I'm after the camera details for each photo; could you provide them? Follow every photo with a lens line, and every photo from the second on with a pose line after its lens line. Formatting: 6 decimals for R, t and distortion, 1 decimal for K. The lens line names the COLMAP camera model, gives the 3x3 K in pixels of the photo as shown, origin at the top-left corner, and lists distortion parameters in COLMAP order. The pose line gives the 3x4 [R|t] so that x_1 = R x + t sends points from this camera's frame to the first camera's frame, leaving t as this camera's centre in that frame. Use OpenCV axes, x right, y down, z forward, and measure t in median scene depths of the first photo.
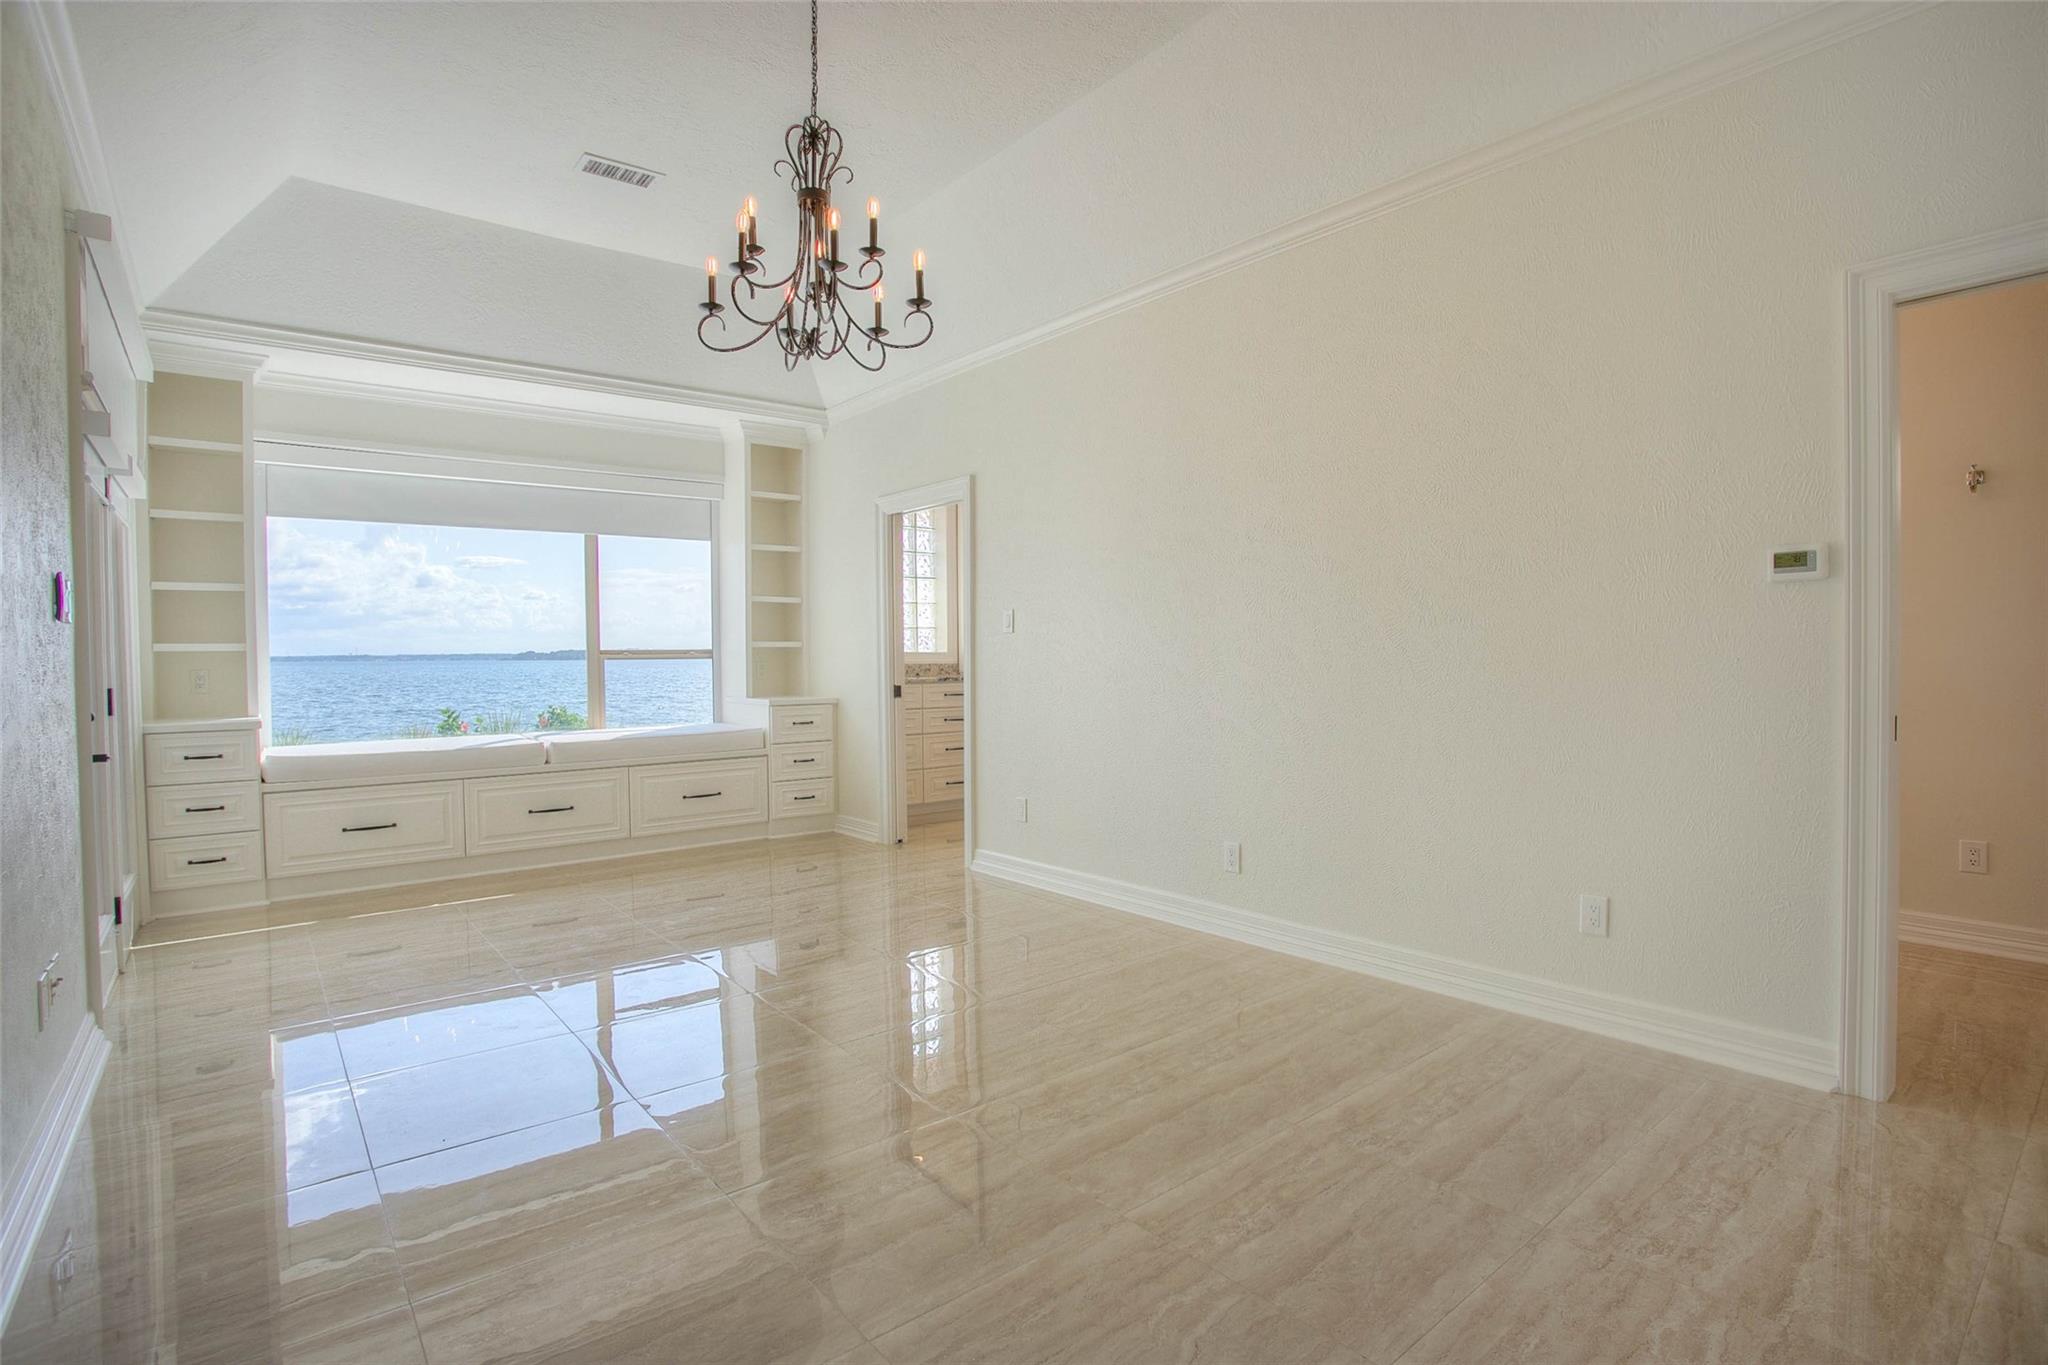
lens RADIAL K [[981.6, 0, 1024.0], [0, 981.6, 682.5], [0, 0, 1]] dist [-0.053001, 0.000055]
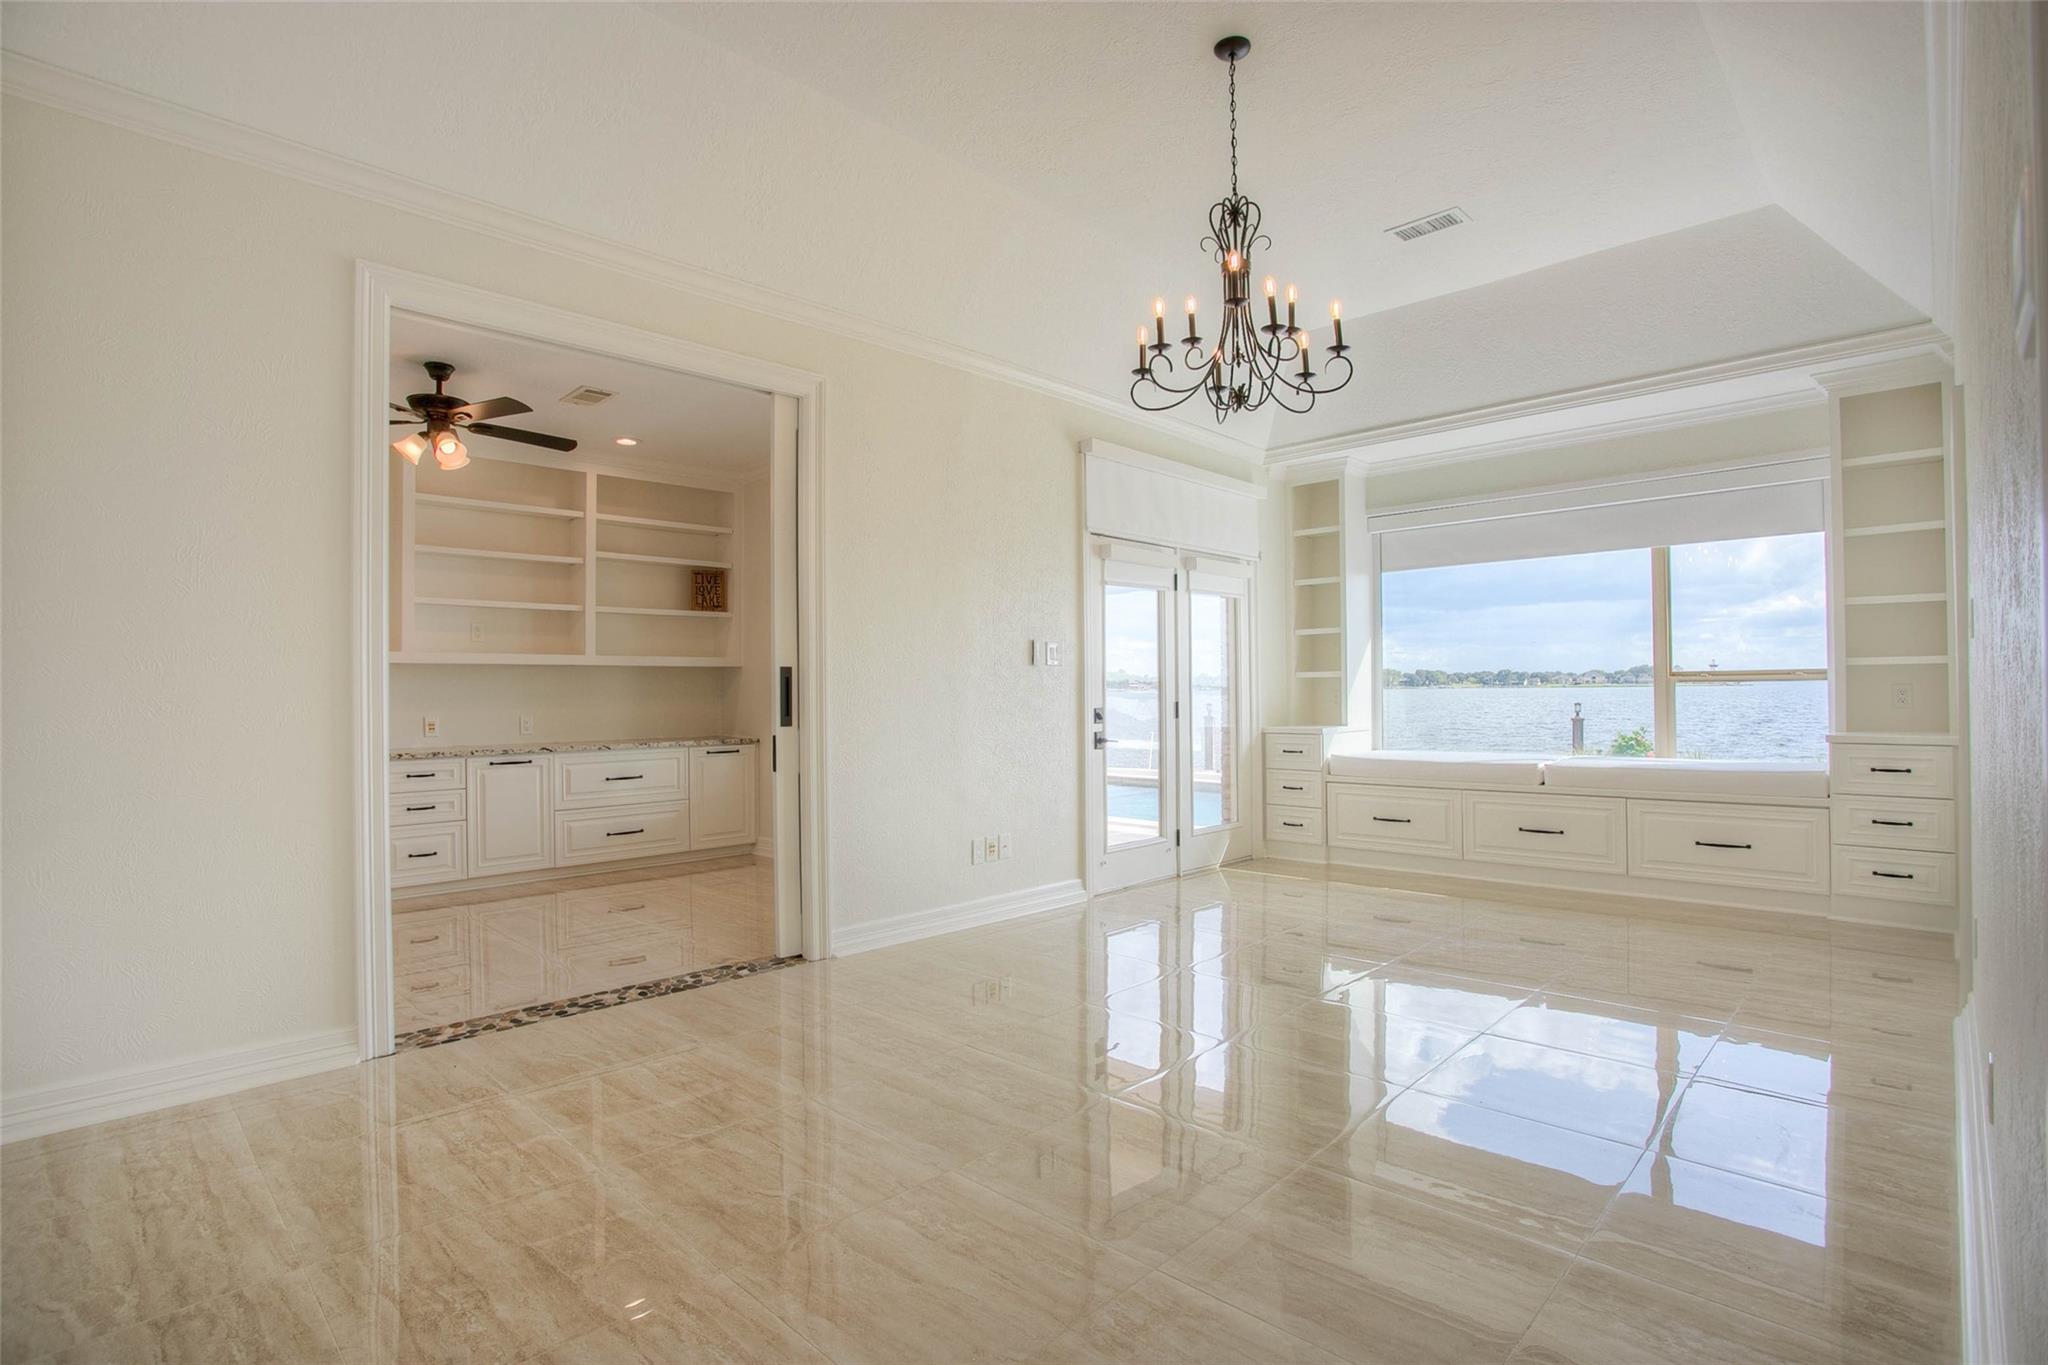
lens RADIAL K [[981.6, 0, 1024.0], [0, 981.6, 682.5], [0, 0, 1]] dist [-0.053001, 0.000055]
pose [[0.122989, 0.000511, -0.992408, 0.427016], [-0.016043, 0.999870, -0.001473, -0.013091], [0.992278, 0.016102, 0.122982, 0.318193]]
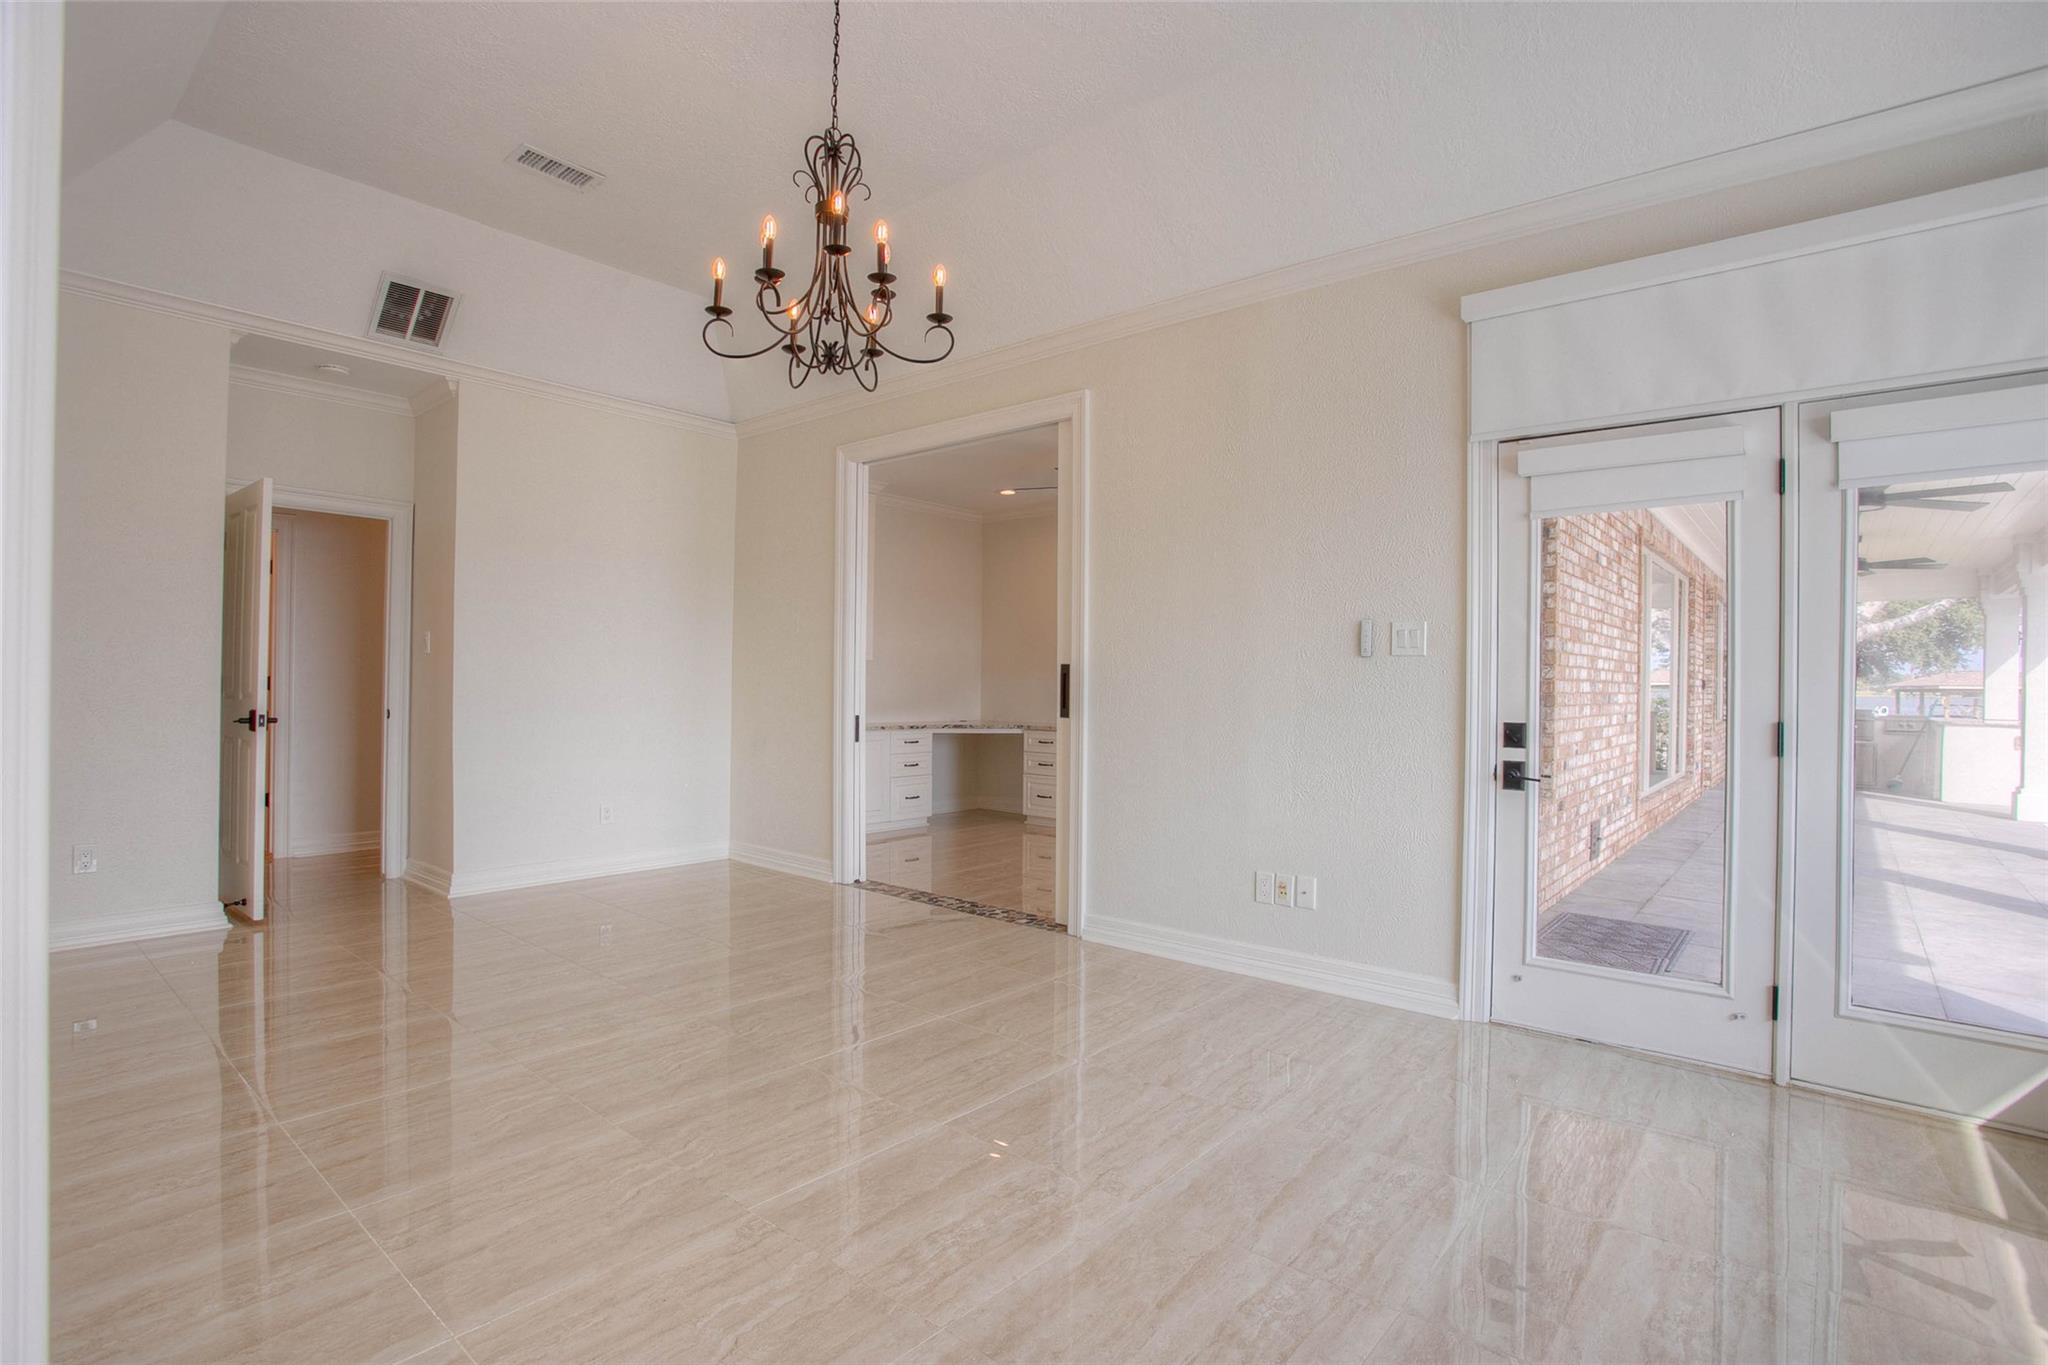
lens RADIAL K [[1011.6, 0, 1014.1], [0, 1011.6, 686.4], [0, 0, 1]] dist [-0.104727, 0.044588]
pose [[-0.984174, -0.001500, -0.177200, -0.112566], [-0.006585, 0.999583, 0.028110, -0.026454], [0.177084, 0.028832, -0.983773, 1.022958]]
